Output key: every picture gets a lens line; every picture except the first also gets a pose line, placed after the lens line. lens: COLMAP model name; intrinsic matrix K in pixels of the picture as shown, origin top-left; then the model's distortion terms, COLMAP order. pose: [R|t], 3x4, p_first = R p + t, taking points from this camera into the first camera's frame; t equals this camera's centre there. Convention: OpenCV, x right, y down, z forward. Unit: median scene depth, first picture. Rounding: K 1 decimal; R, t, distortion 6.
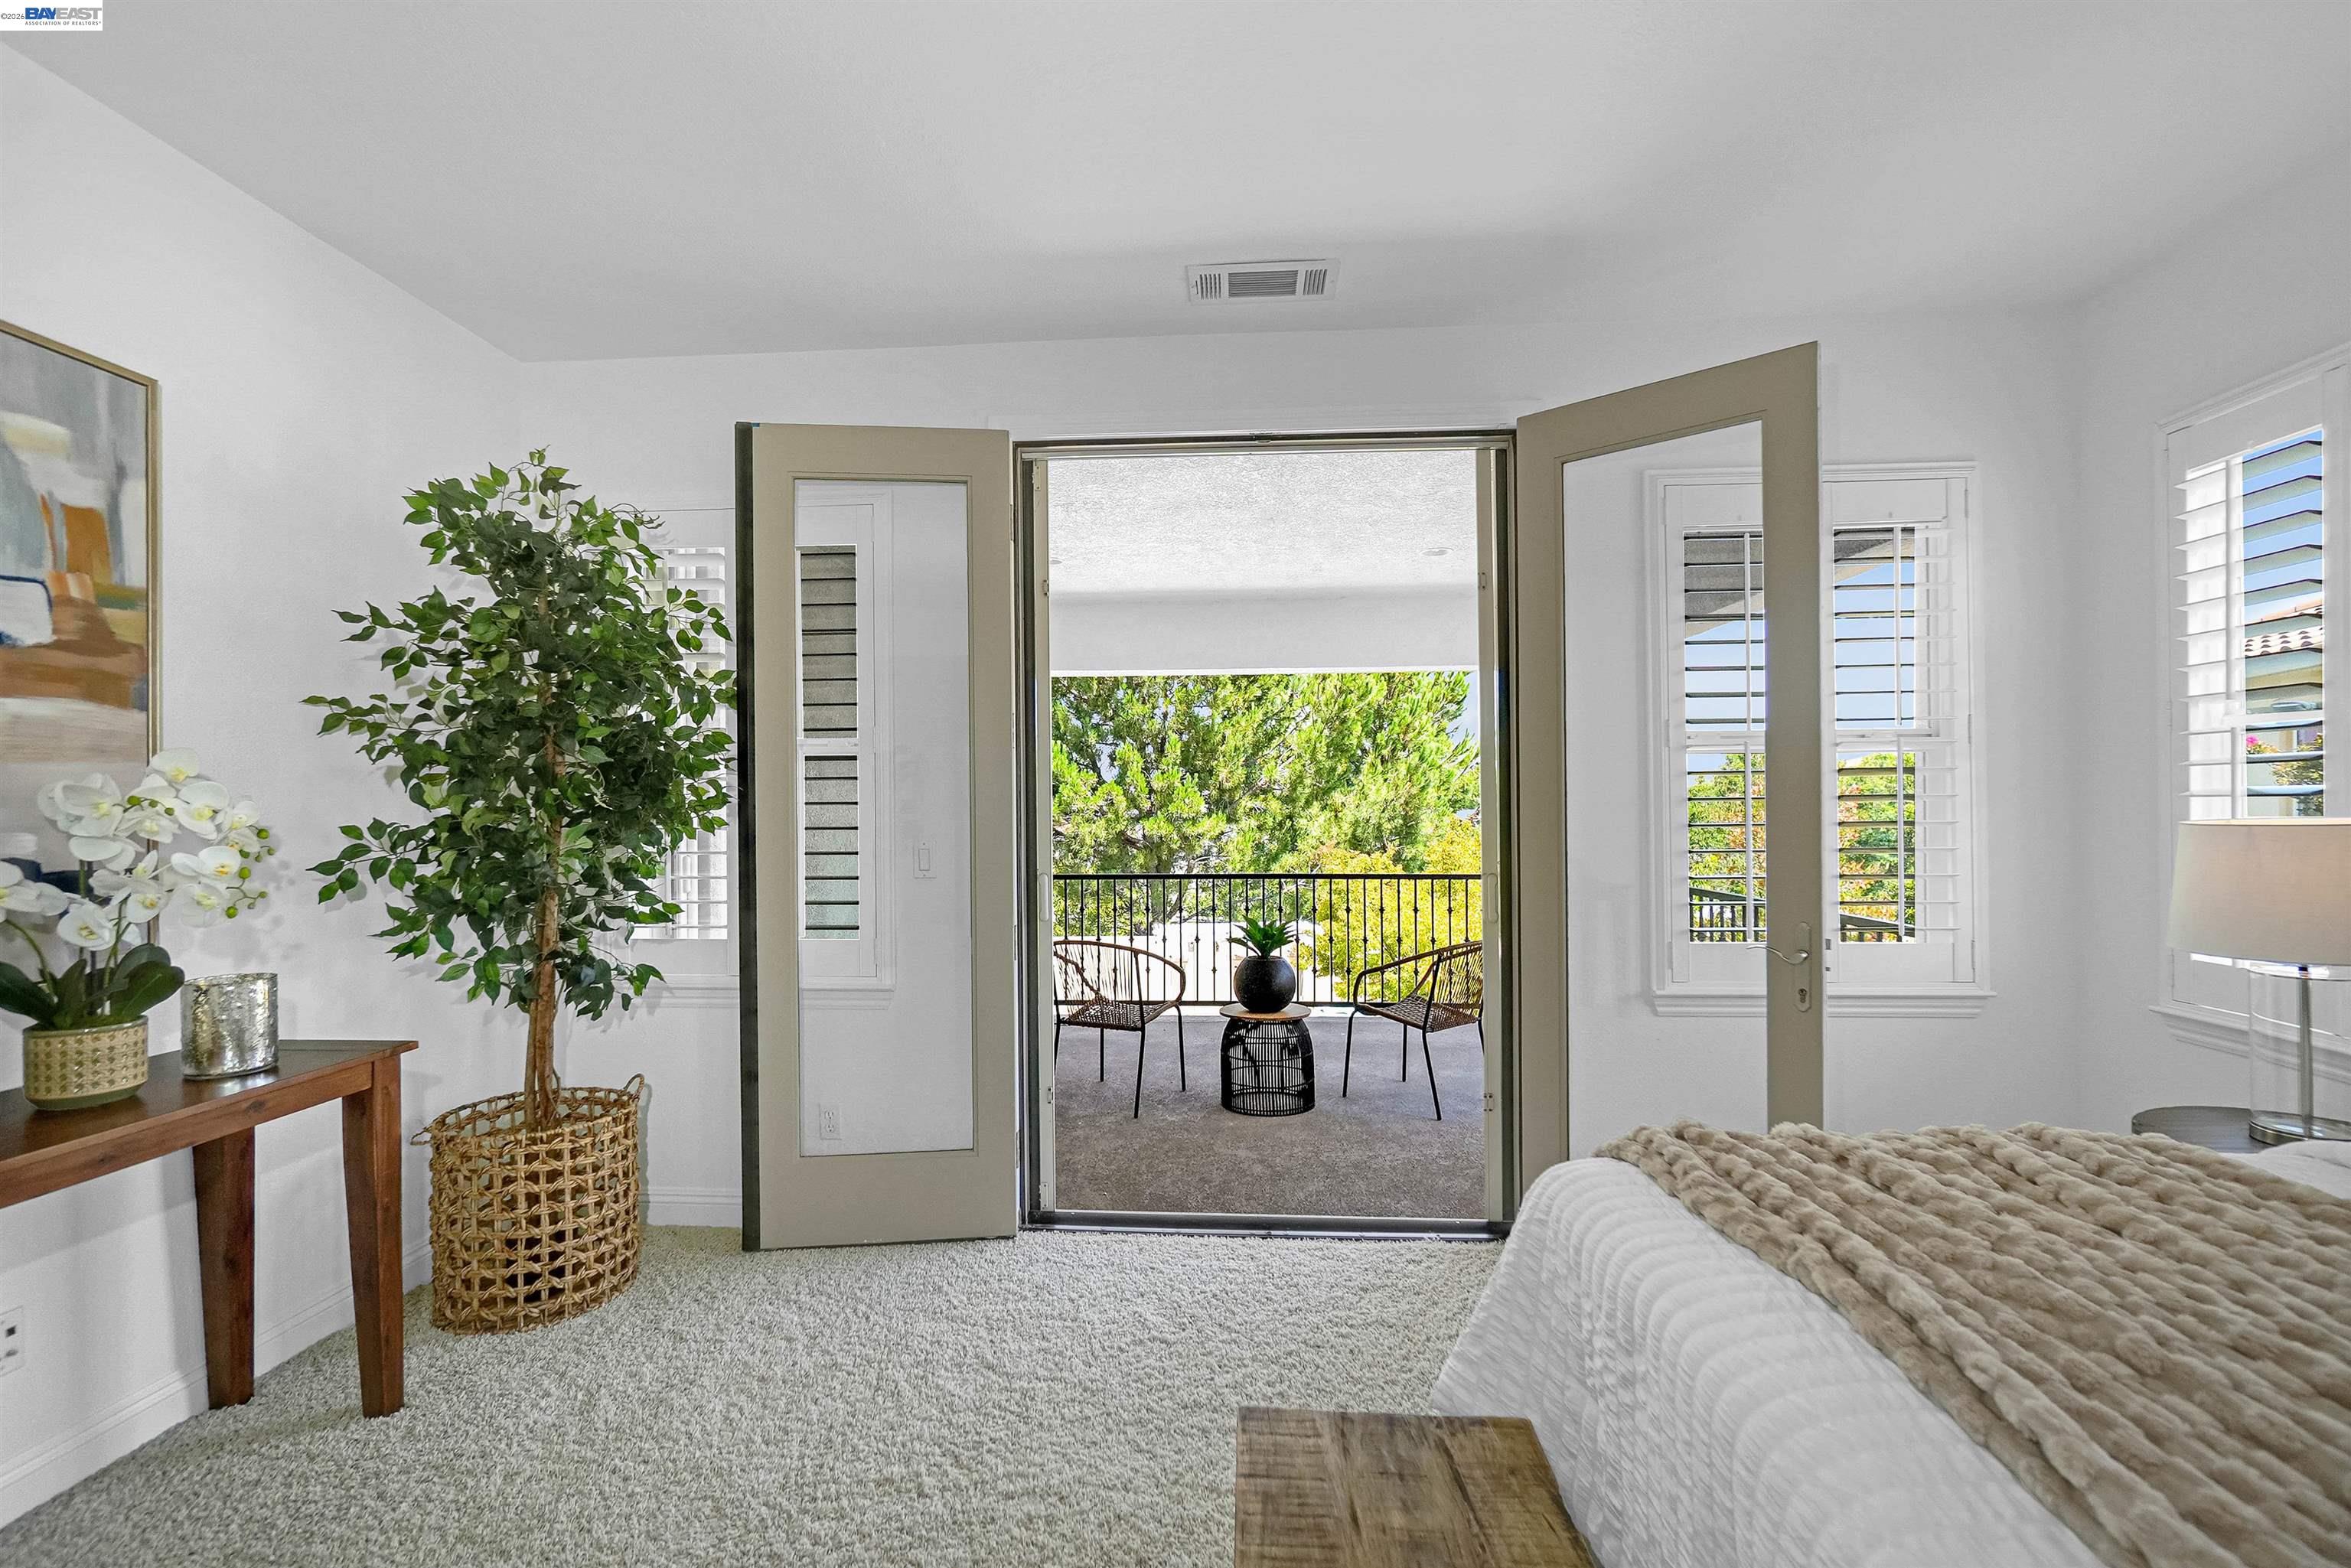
lens RADIAL K [[1016.3, 0, 1167.2], [0, 1016.3, 800.8], [0, 0, 1]] dist [-0.004551, 0.001380]
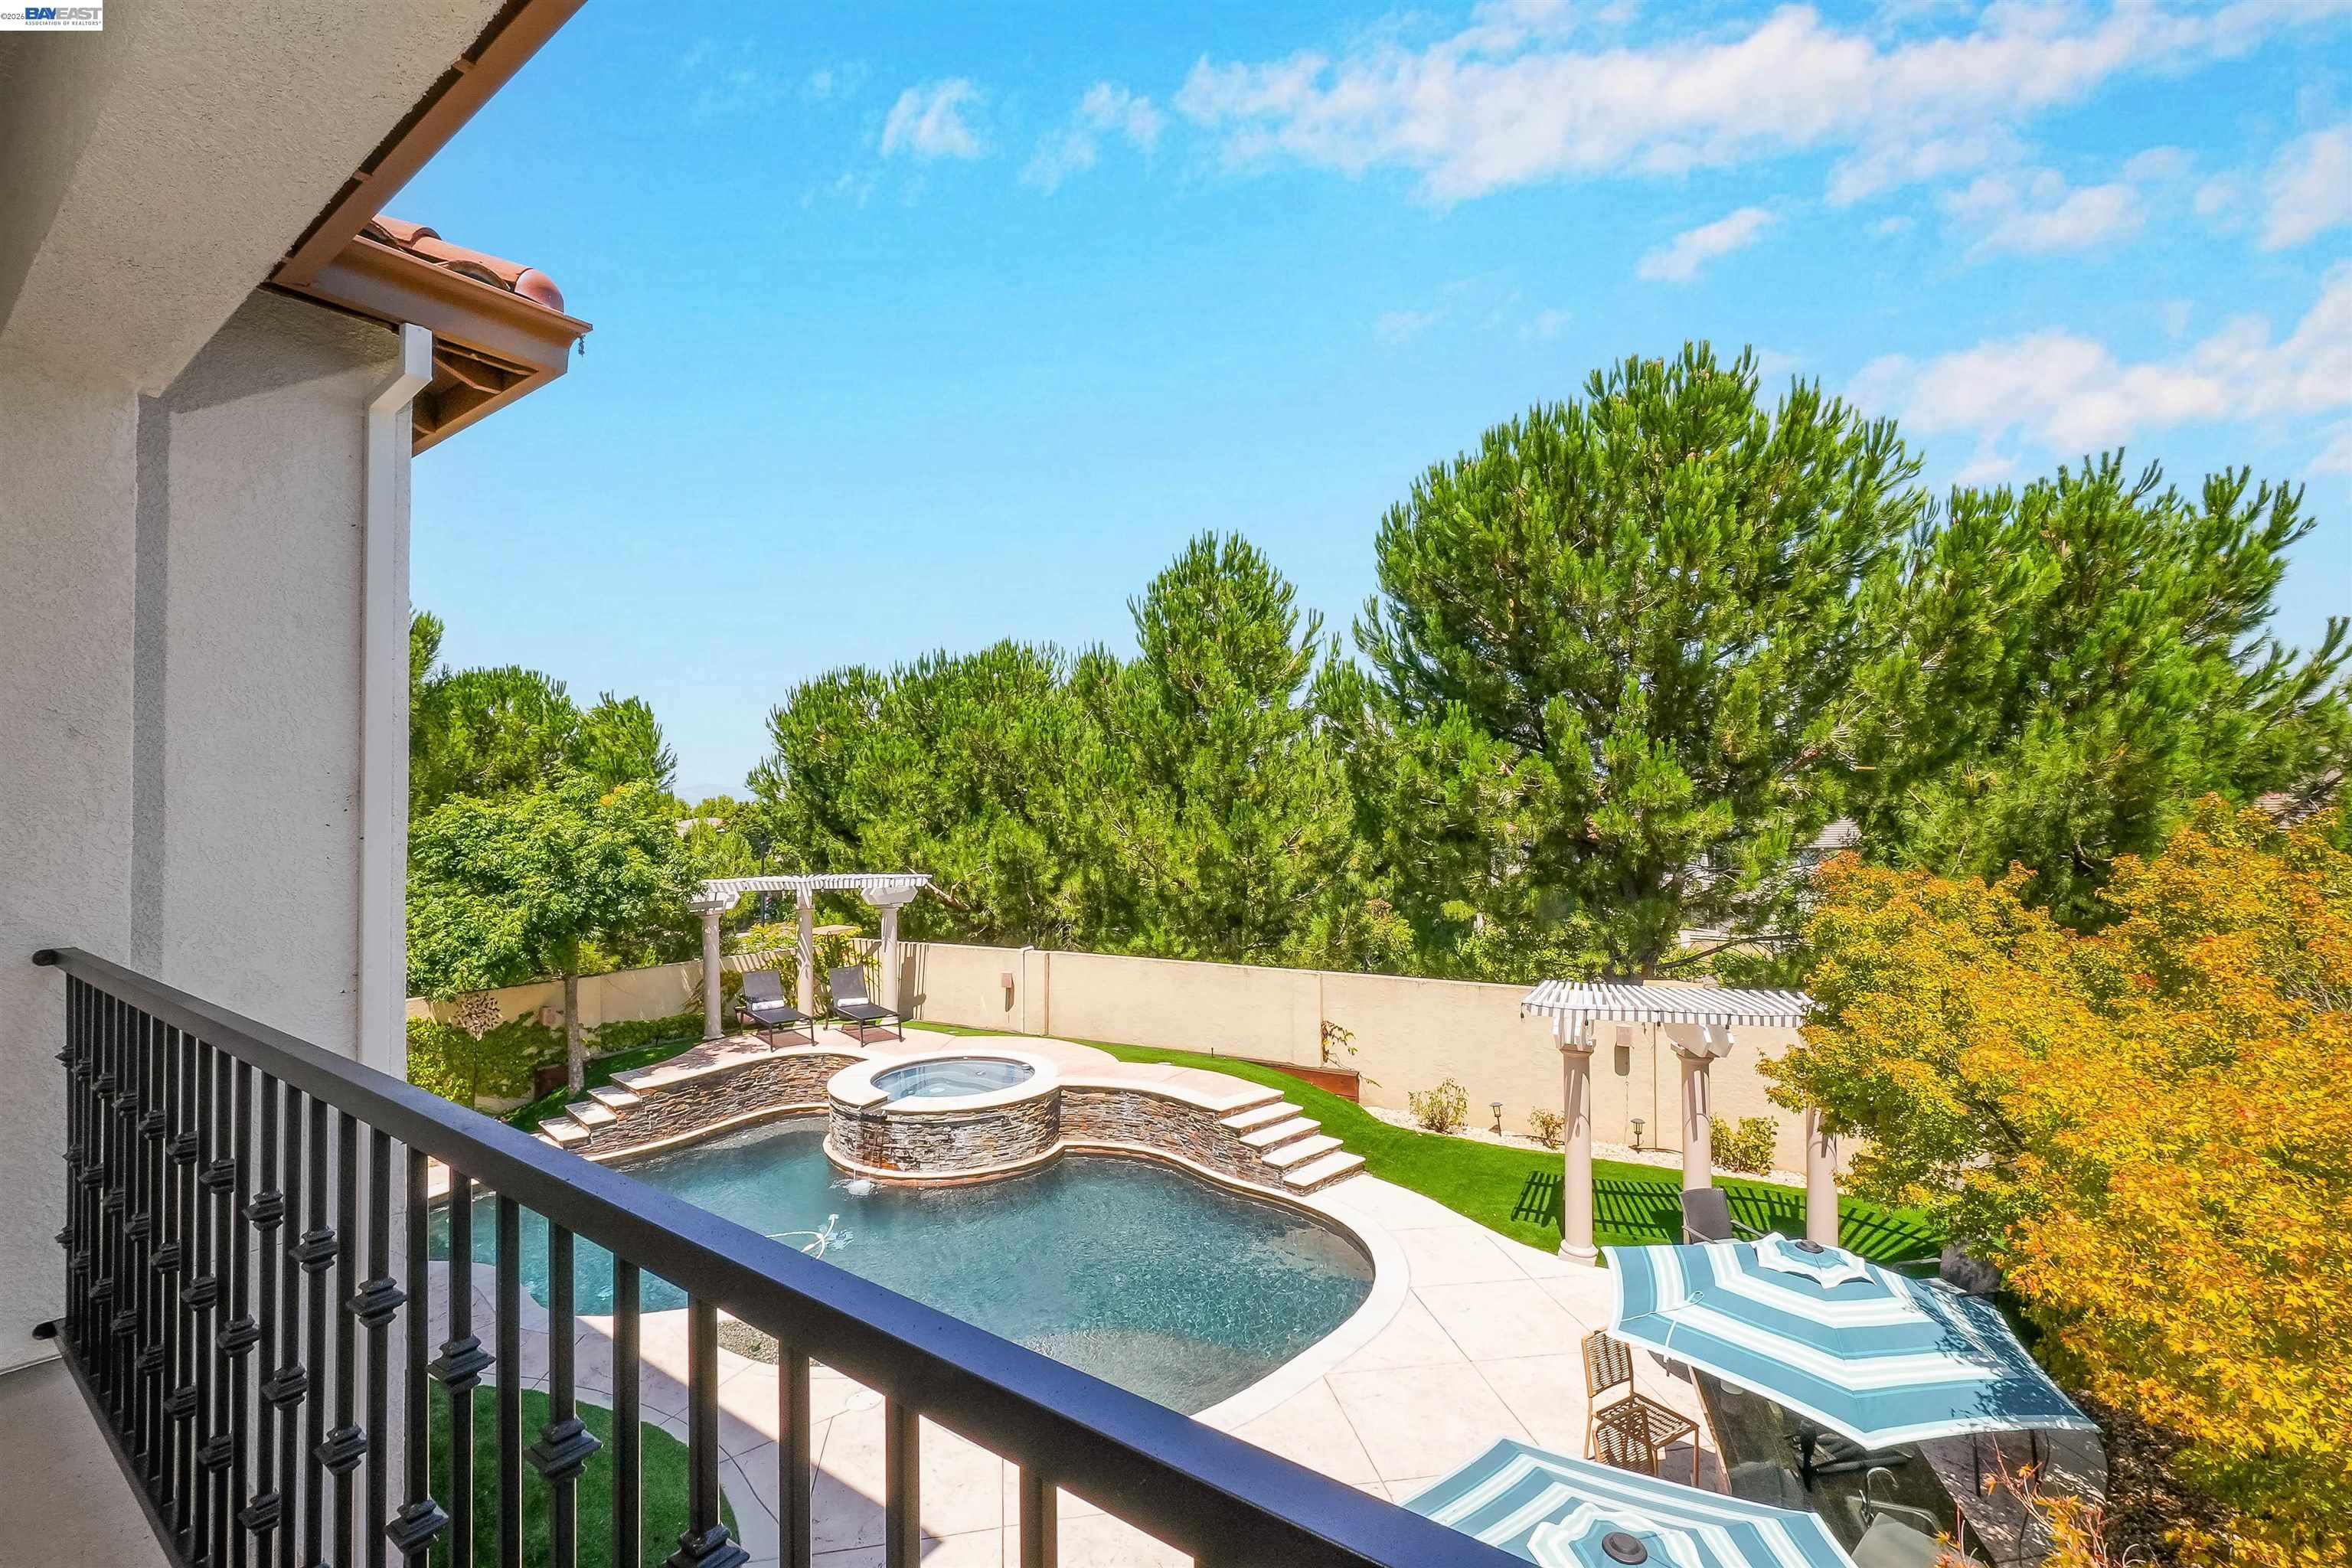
lens RADIAL K [[1015.6, 0, 1189.0], [0, 1015.6, 782.6], [0, 0, 1]] dist [-0.003449, 0.001022]
pose [[0.855720, -0.014492, -0.517236, 0.097318], [0.011487, 0.999893, -0.009010, 0.003032], [0.517311, 0.001769, 0.855796, 0.295357]]
